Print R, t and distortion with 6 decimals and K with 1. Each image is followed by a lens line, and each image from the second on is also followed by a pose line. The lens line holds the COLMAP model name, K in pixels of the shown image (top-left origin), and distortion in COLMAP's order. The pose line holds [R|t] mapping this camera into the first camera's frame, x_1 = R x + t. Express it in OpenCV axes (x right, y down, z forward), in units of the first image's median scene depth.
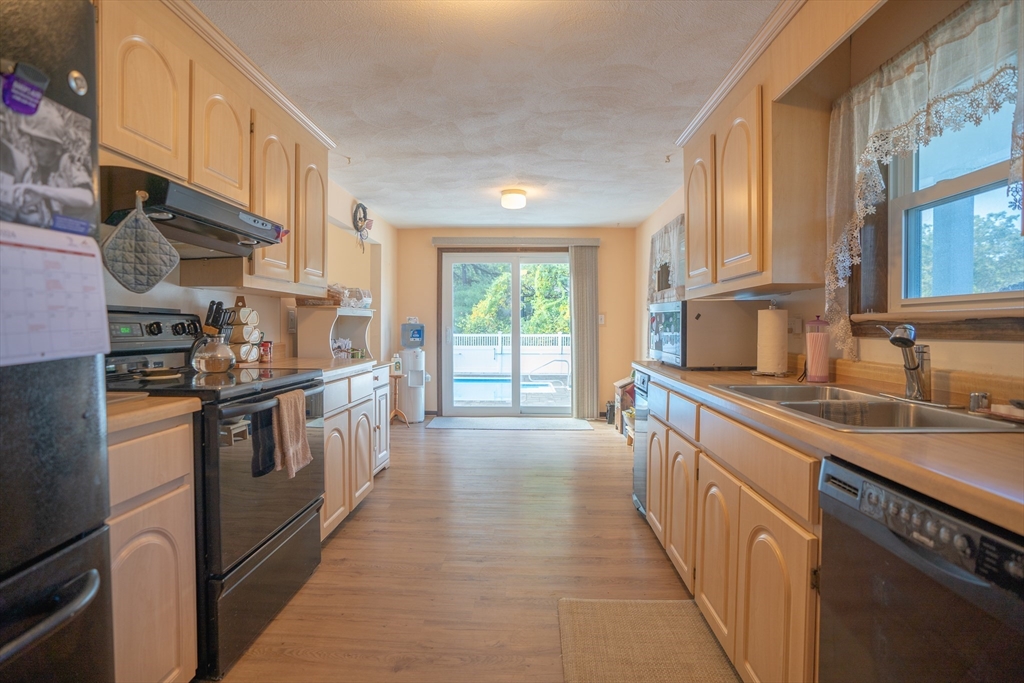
lens RADIAL K [[475.8, 0, 510.9], [0, 475.8, 336.5], [0, 0, 1]] dist [-0.066989, 0.026843]
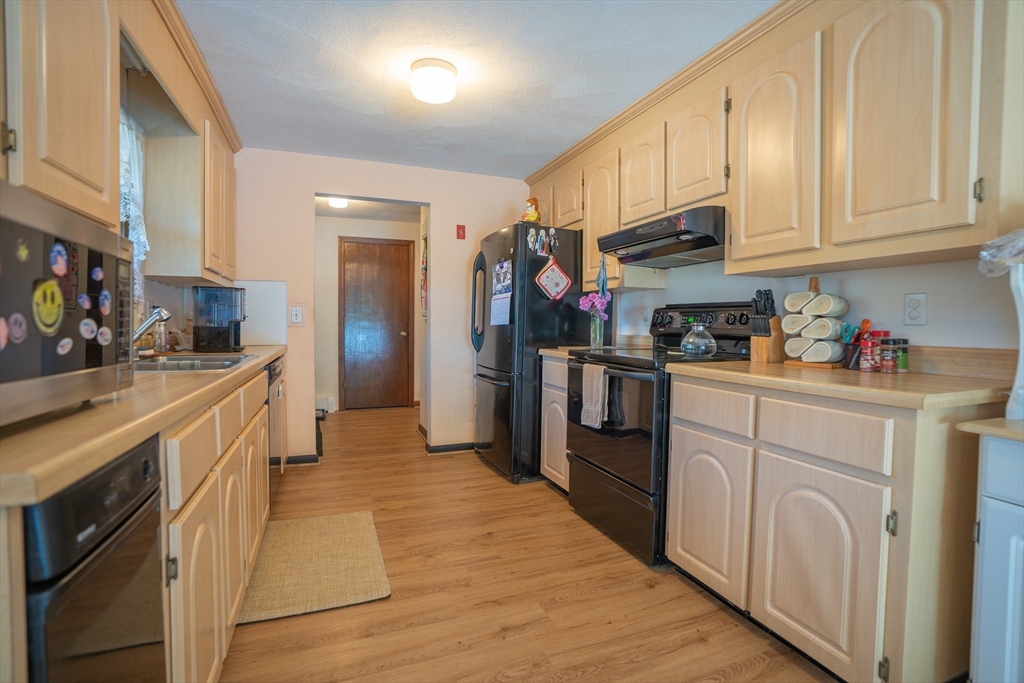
lens RADIAL K [[475.8, 0, 510.9], [0, 475.8, 336.5], [0, 0, 1]] dist [-0.066989, 0.026843]
pose [[-0.915971, 0.005935, -0.401200, 0.246047], [-0.014602, 0.998735, 0.048112, -0.020312], [0.400978, 0.049927, -0.914726, 1.863517]]
